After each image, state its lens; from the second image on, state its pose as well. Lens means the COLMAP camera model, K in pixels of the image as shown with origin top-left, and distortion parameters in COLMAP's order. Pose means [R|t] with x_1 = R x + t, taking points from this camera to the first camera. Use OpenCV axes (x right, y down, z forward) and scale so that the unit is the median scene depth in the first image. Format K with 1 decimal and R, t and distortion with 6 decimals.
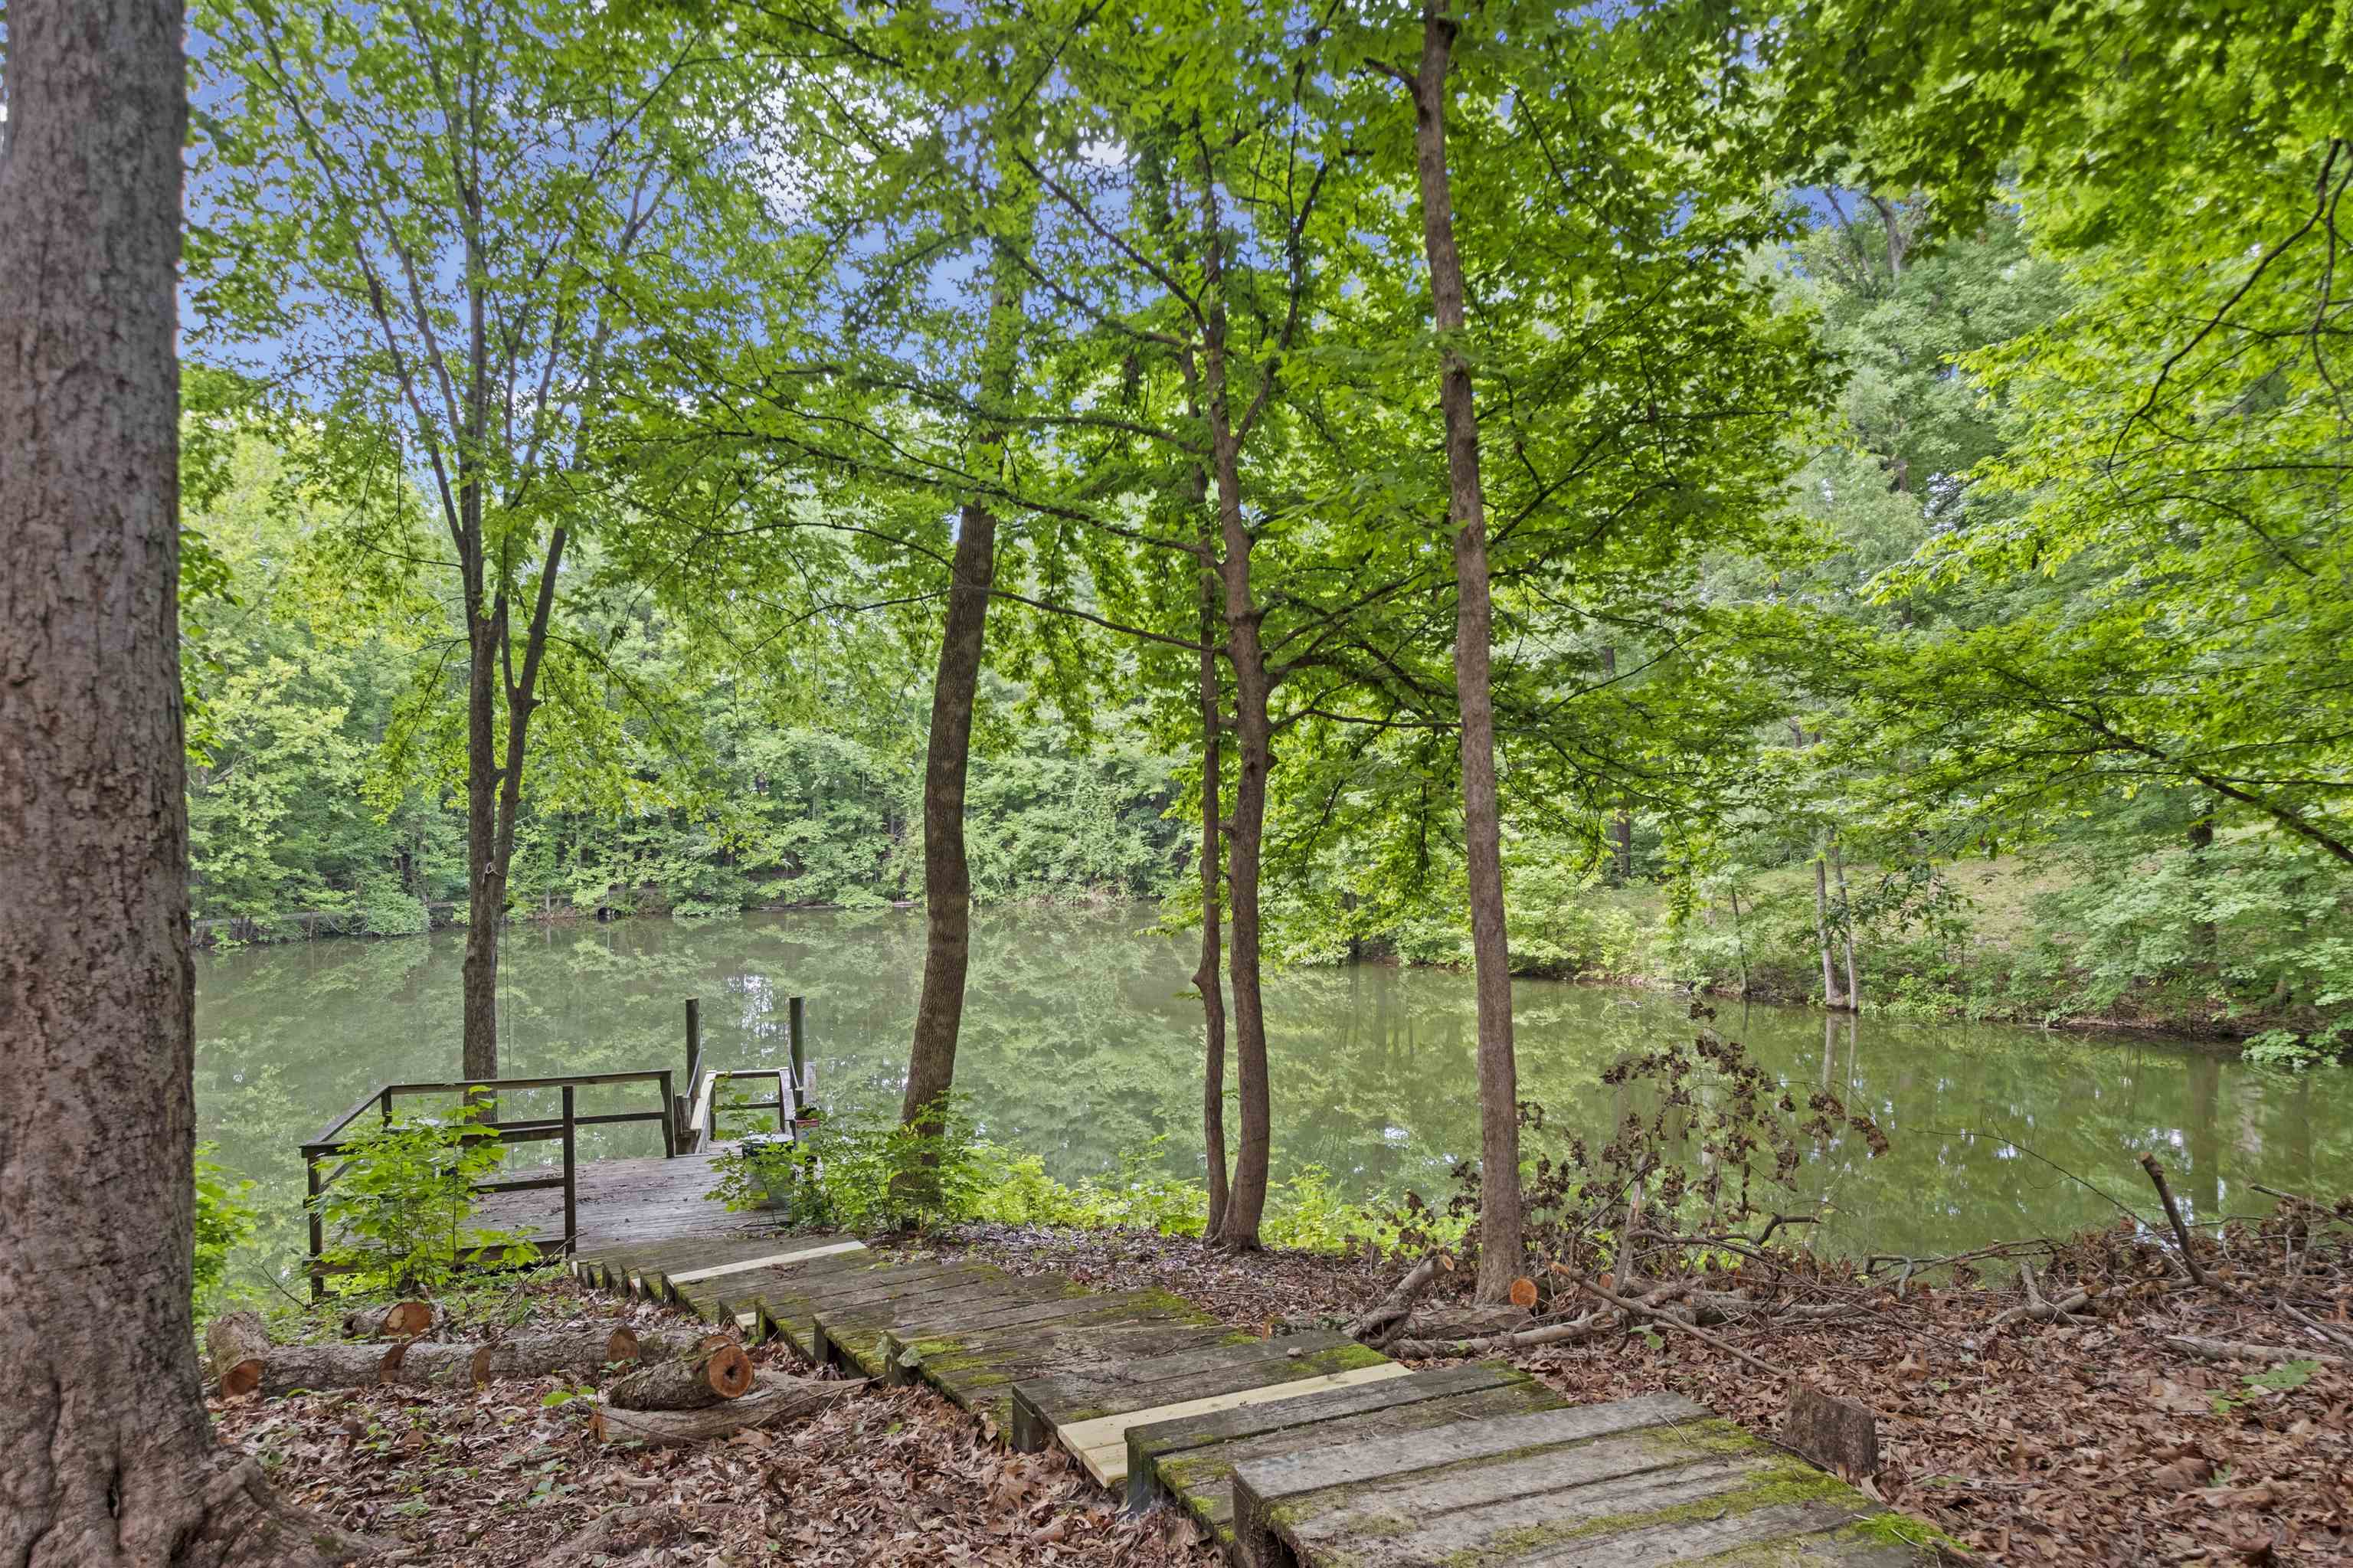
lens RADIAL K [[1552.5, 0, 1154.2], [0, 1552.5, 823.3], [0, 0, 1]] dist [-0.004226, 0.010269]
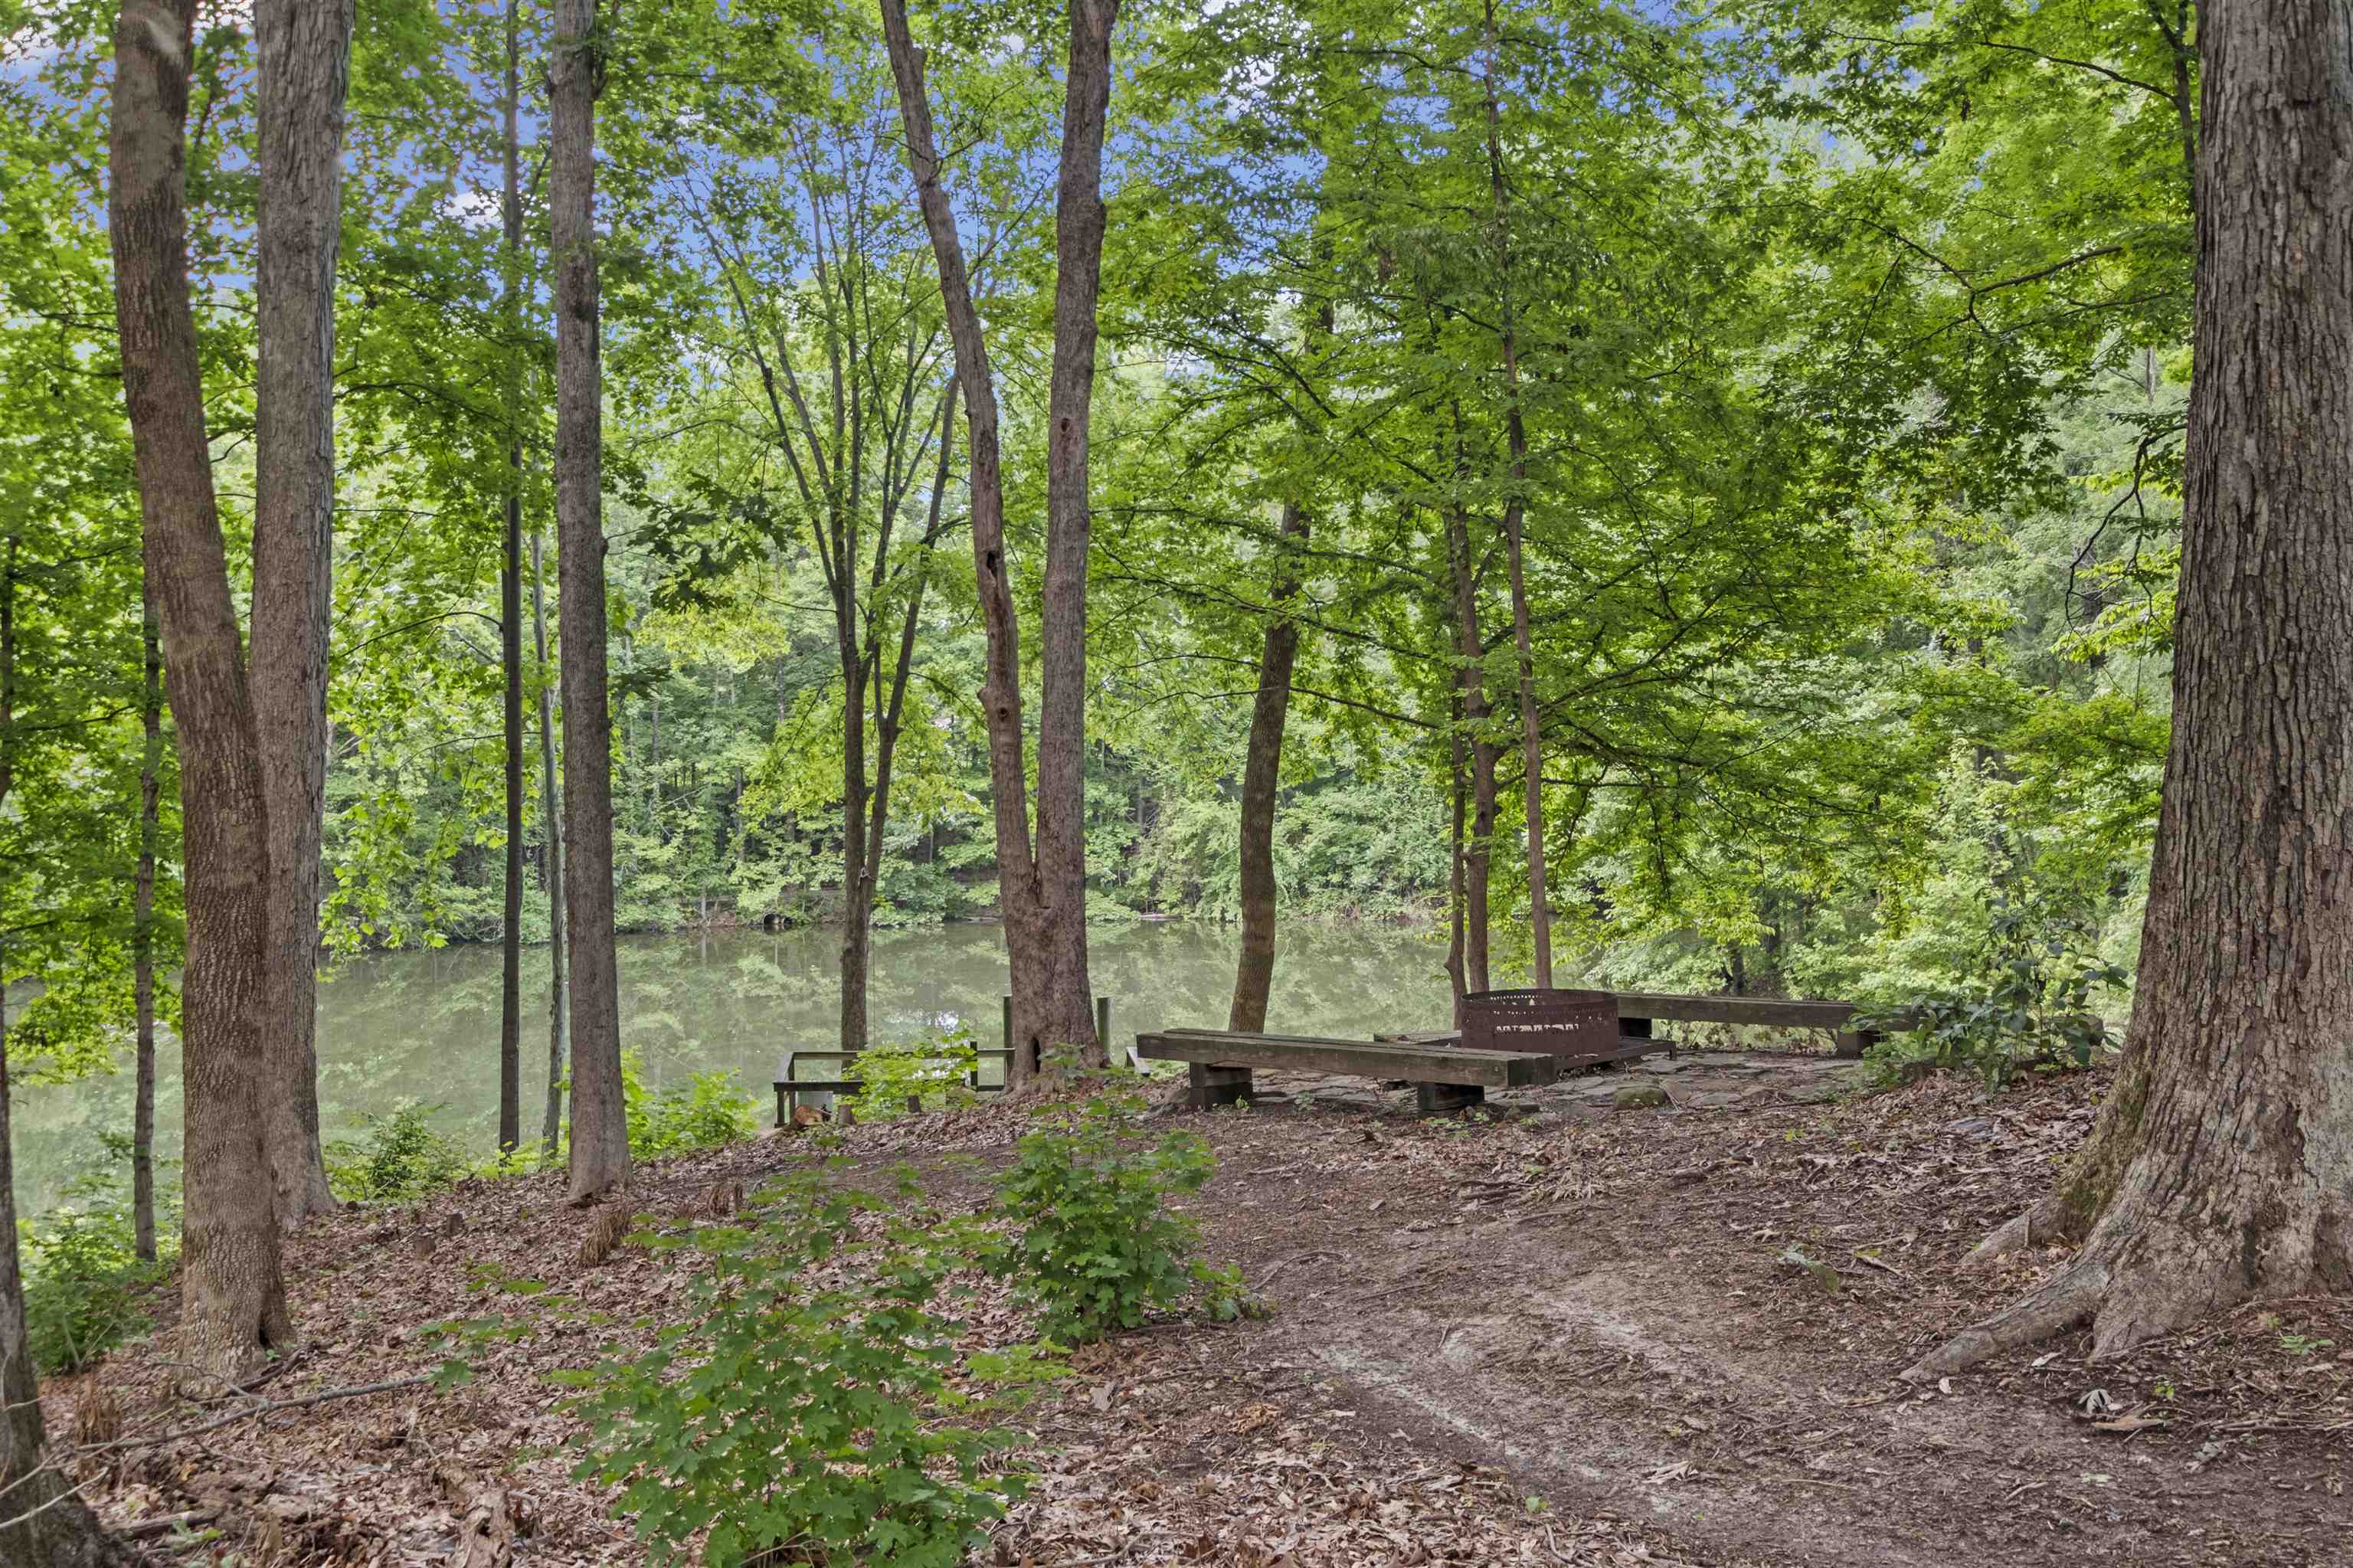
lens RADIAL K [[2526.7, 0, 1063.3], [0, 2526.7, 748.7], [0, 0, 1]] dist [0.012116, 0.000000]
pose [[0.983181, 0.005381, -0.182554, 0.017471], [-0.008541, 0.999827, -0.016525, -0.008846], [0.182433, 0.017807, 0.983057, -0.218510]]
